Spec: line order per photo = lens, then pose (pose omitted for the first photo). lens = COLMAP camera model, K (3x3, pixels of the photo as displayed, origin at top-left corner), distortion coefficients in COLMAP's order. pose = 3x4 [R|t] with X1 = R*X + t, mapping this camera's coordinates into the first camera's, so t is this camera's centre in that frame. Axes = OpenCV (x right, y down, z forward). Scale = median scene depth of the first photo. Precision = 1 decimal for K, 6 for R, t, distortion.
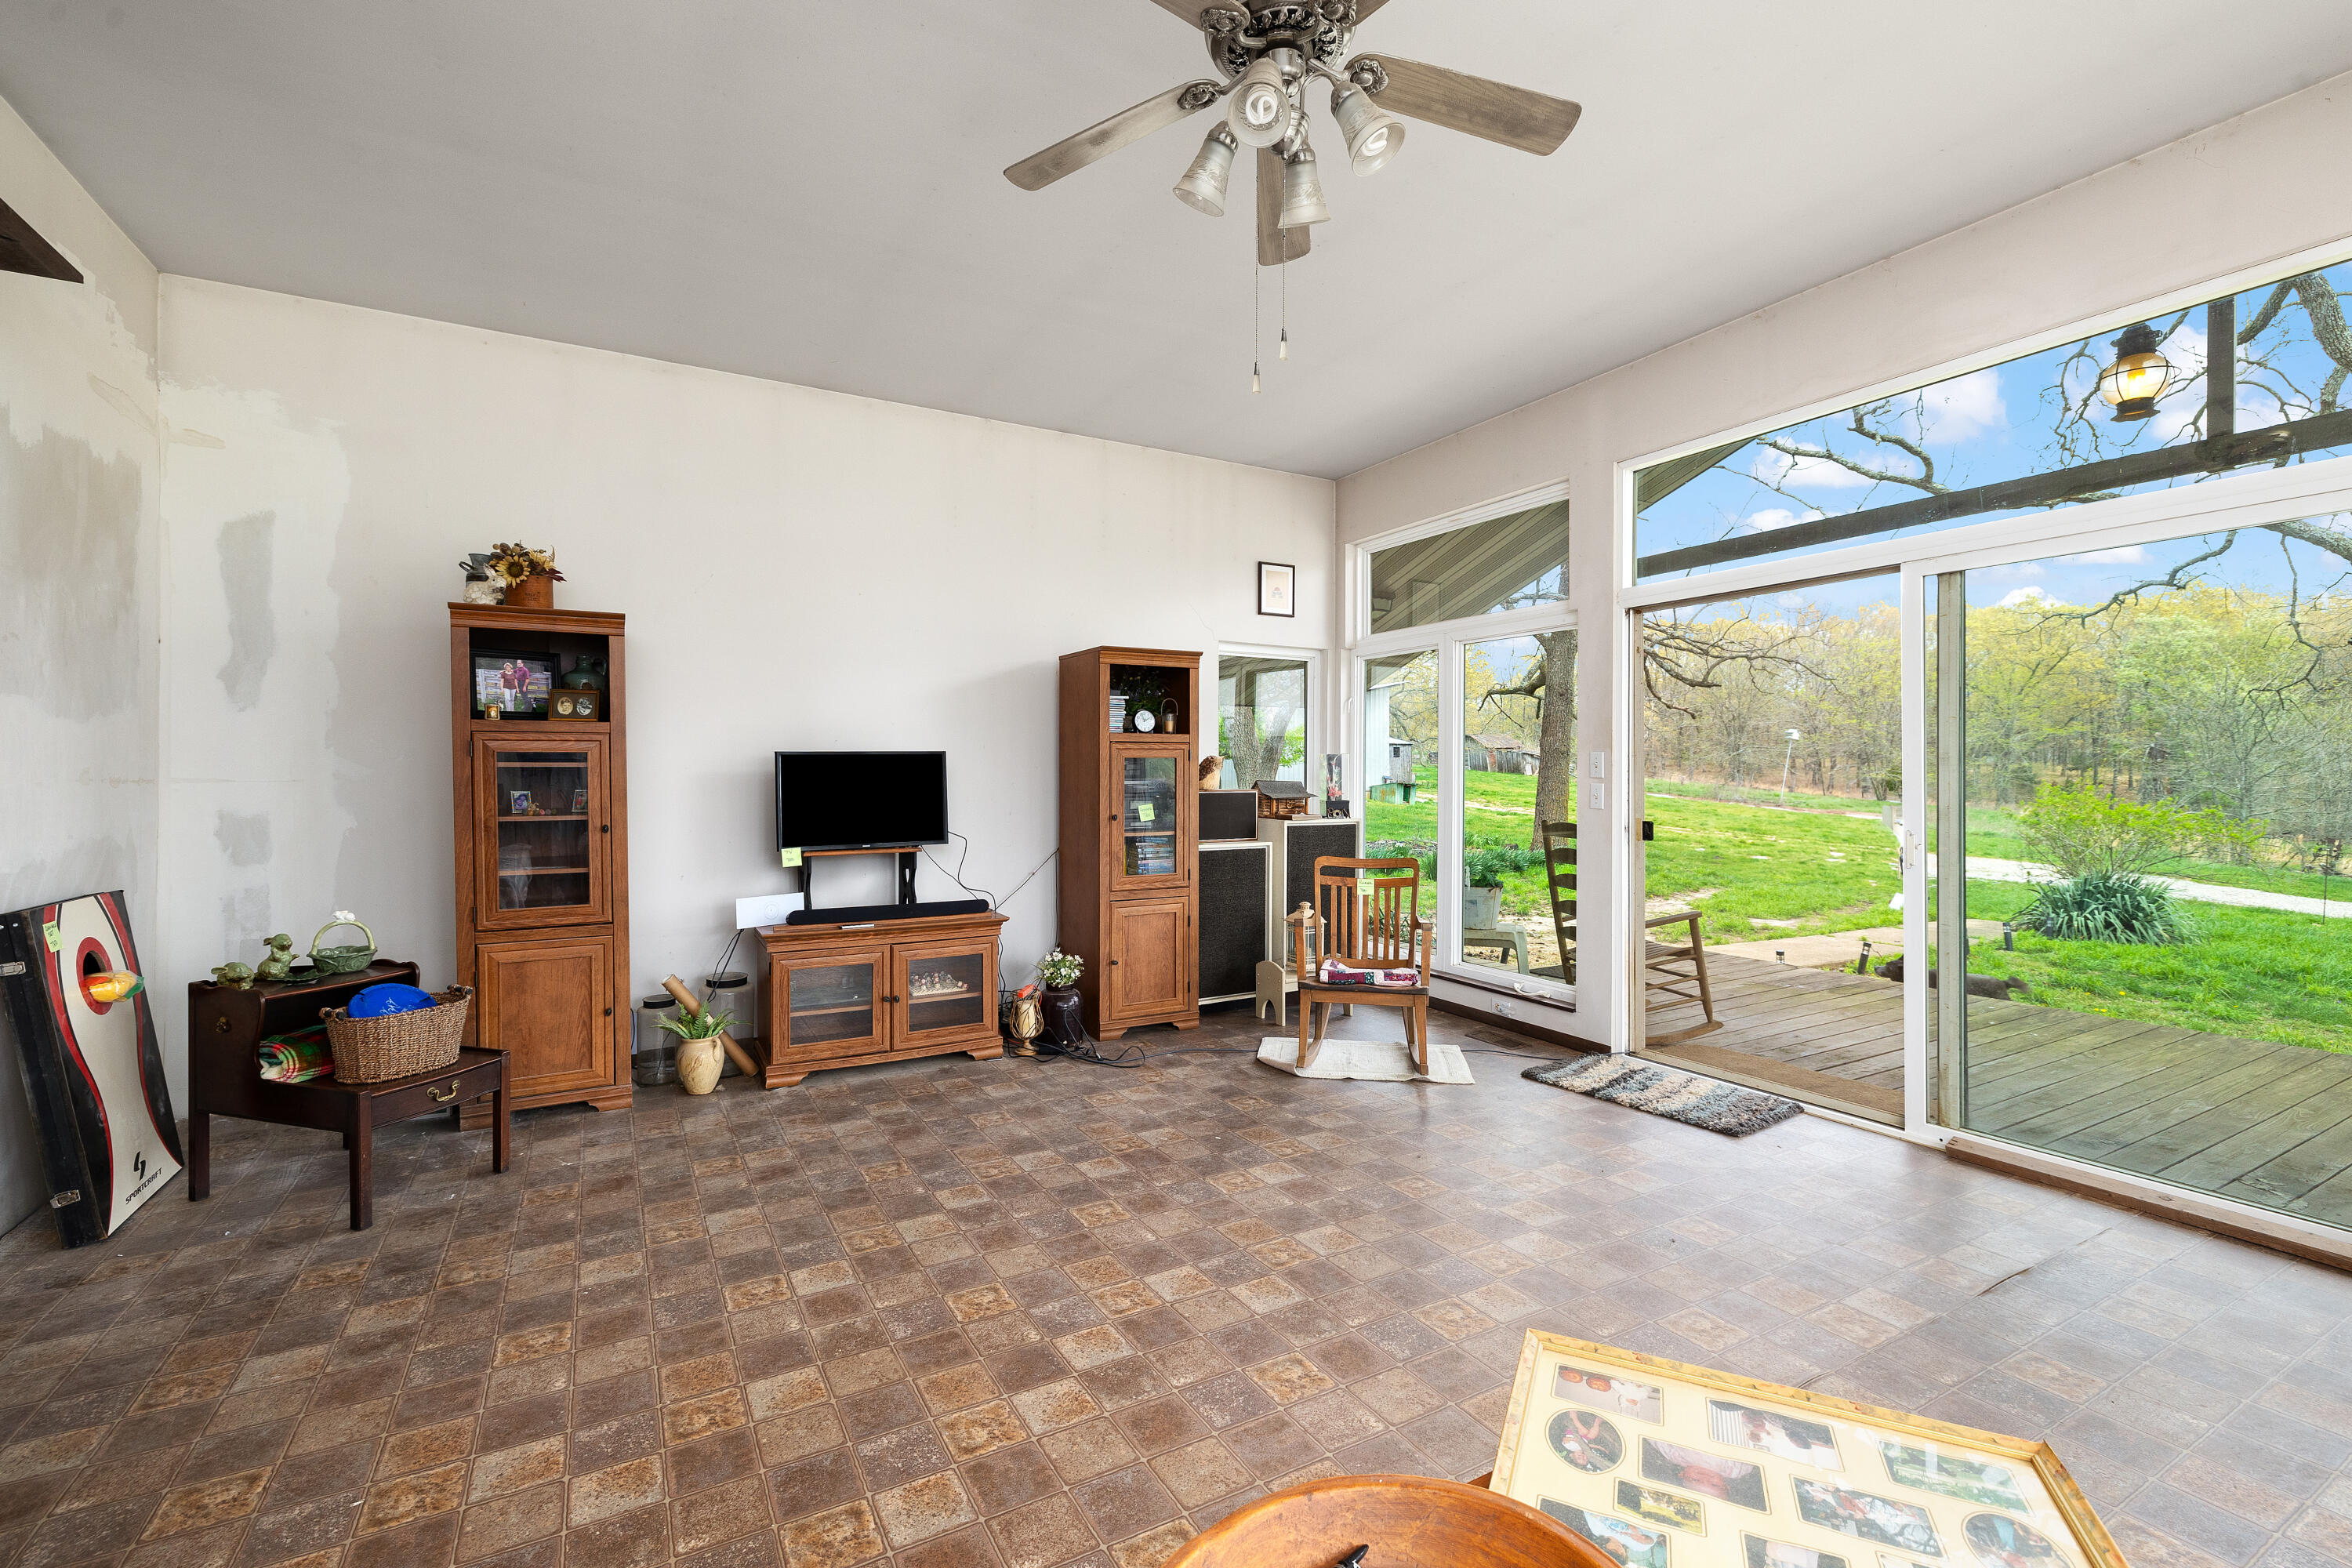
lens RADIAL K [[1016.9, 0, 1172.9], [0, 1016.9, 774.1], [0, 0, 1]] dist [-0.000989, 0.000096]
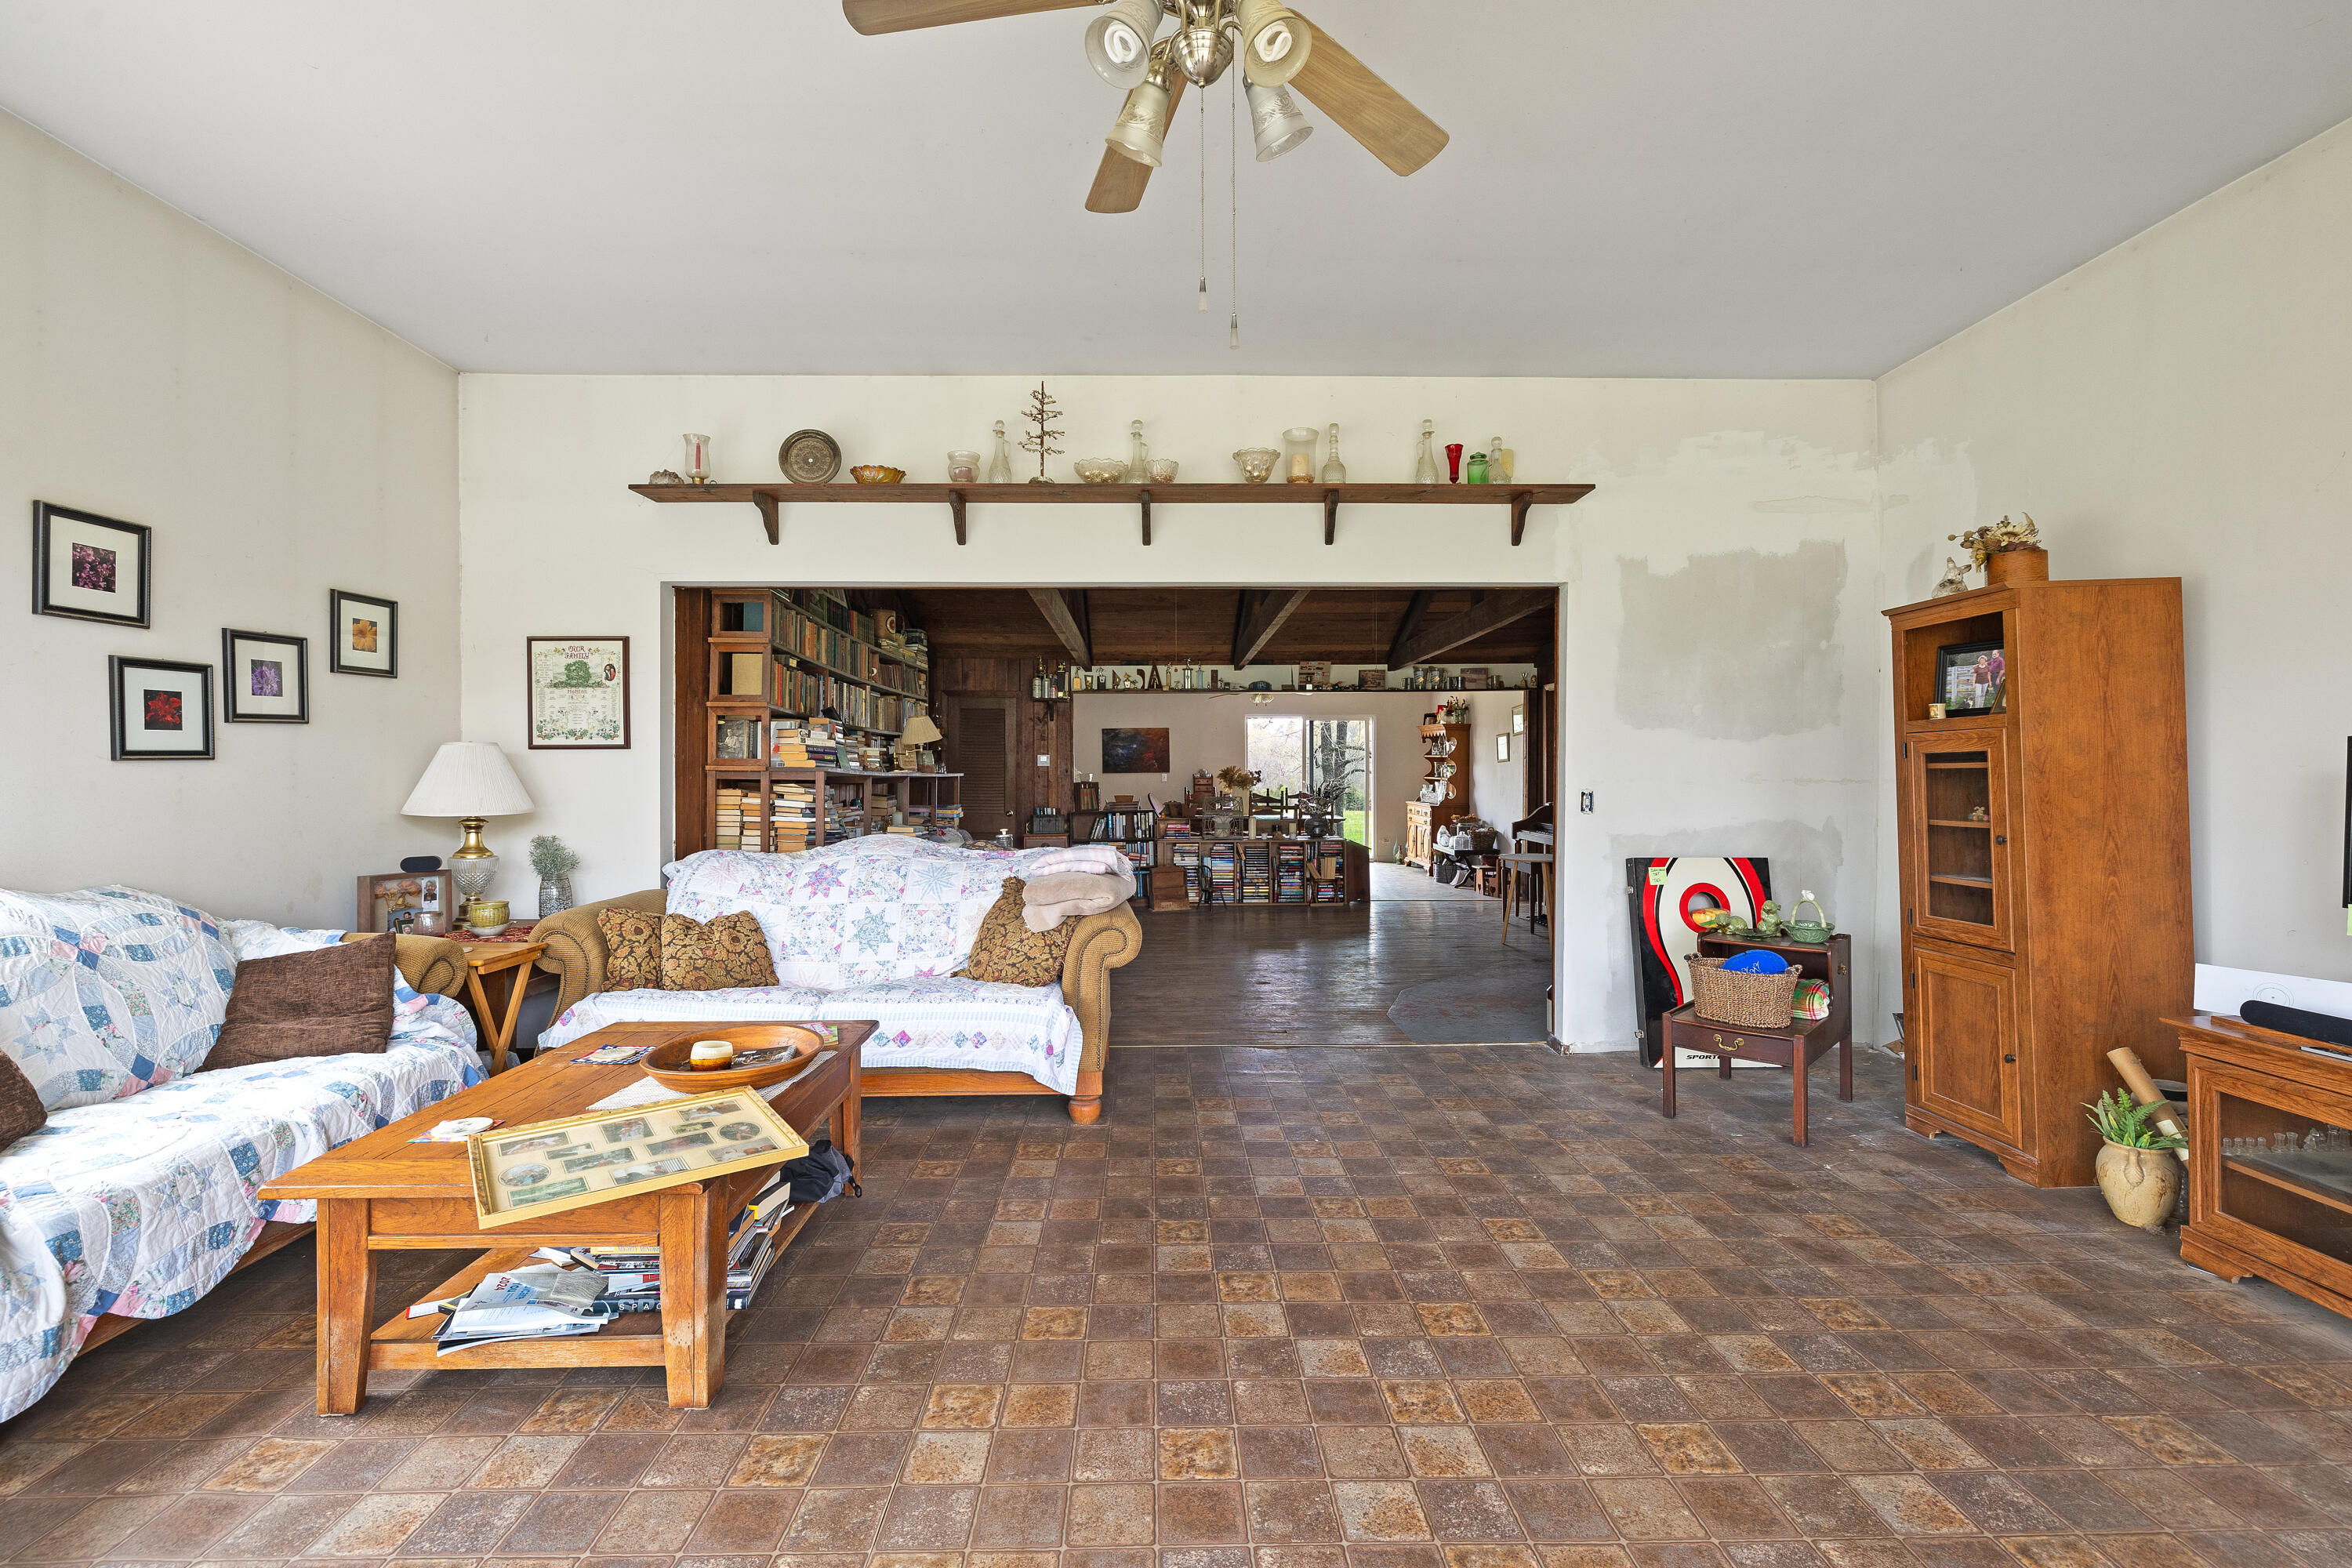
lens RADIAL K [[1016.9, 0, 1171.7], [0, 1016.9, 780.3], [0, 0, 1]] dist [-0.000989, 0.000096]
pose [[-0.471574, 0.003945, -0.881818, 0.755932], [0.003109, 0.999991, 0.002811, -0.000975], [0.881821, -0.001416, -0.471582, 1.162328]]
